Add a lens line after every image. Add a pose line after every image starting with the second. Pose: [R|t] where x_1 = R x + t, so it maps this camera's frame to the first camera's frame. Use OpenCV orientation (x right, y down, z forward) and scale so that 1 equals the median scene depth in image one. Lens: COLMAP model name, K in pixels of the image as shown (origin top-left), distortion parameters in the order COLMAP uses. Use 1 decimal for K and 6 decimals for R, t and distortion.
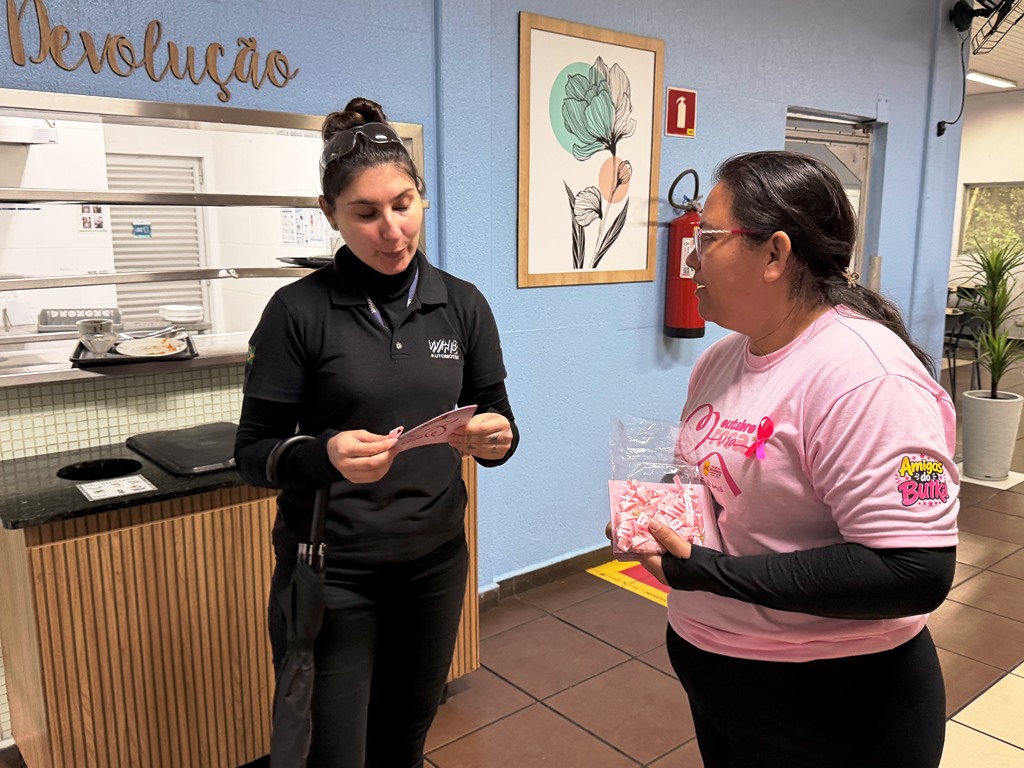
lens RADIAL K [[890.2, 0, 523.0], [0, 890.2, 417.1], [0, 0, 1]] dist [0.027993, -0.057279]
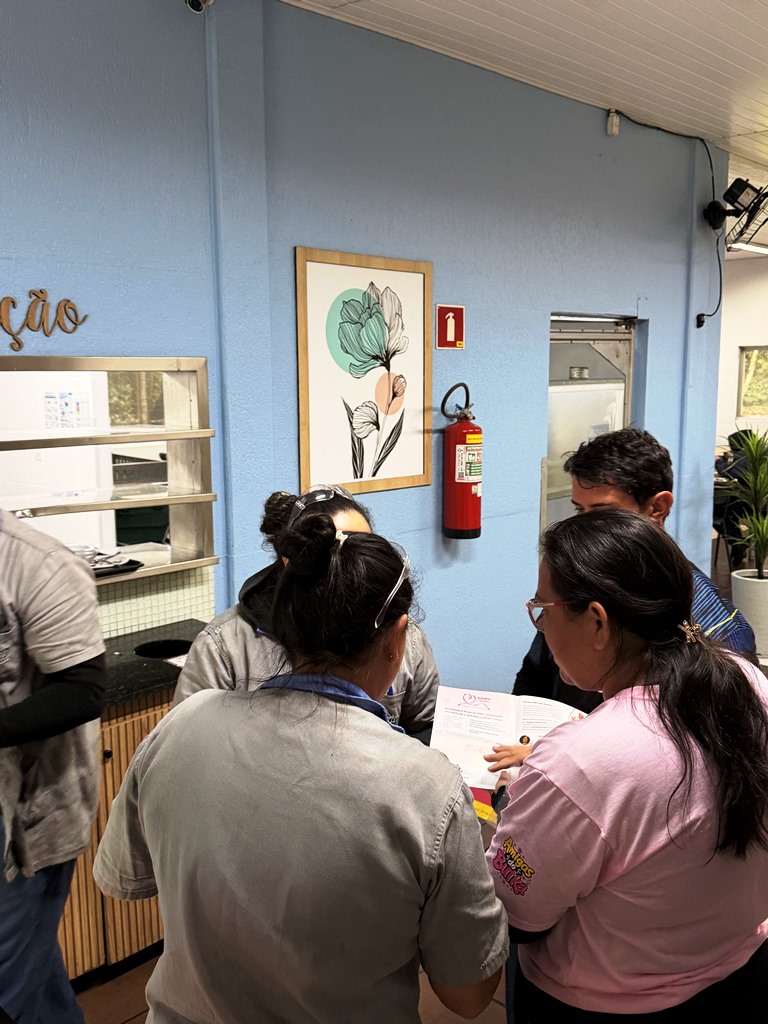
lens RADIAL K [[968.6, 0, 401.1], [0, 968.6, 524.1], [0, 0, 1]] dist [0.065073, 0.000000]
pose [[0.994306, -0.026285, 0.103272, -0.006246], [0.031950, 0.998052, -0.053582, -0.051511], [-0.101663, 0.056577, 0.993209, -0.129222]]
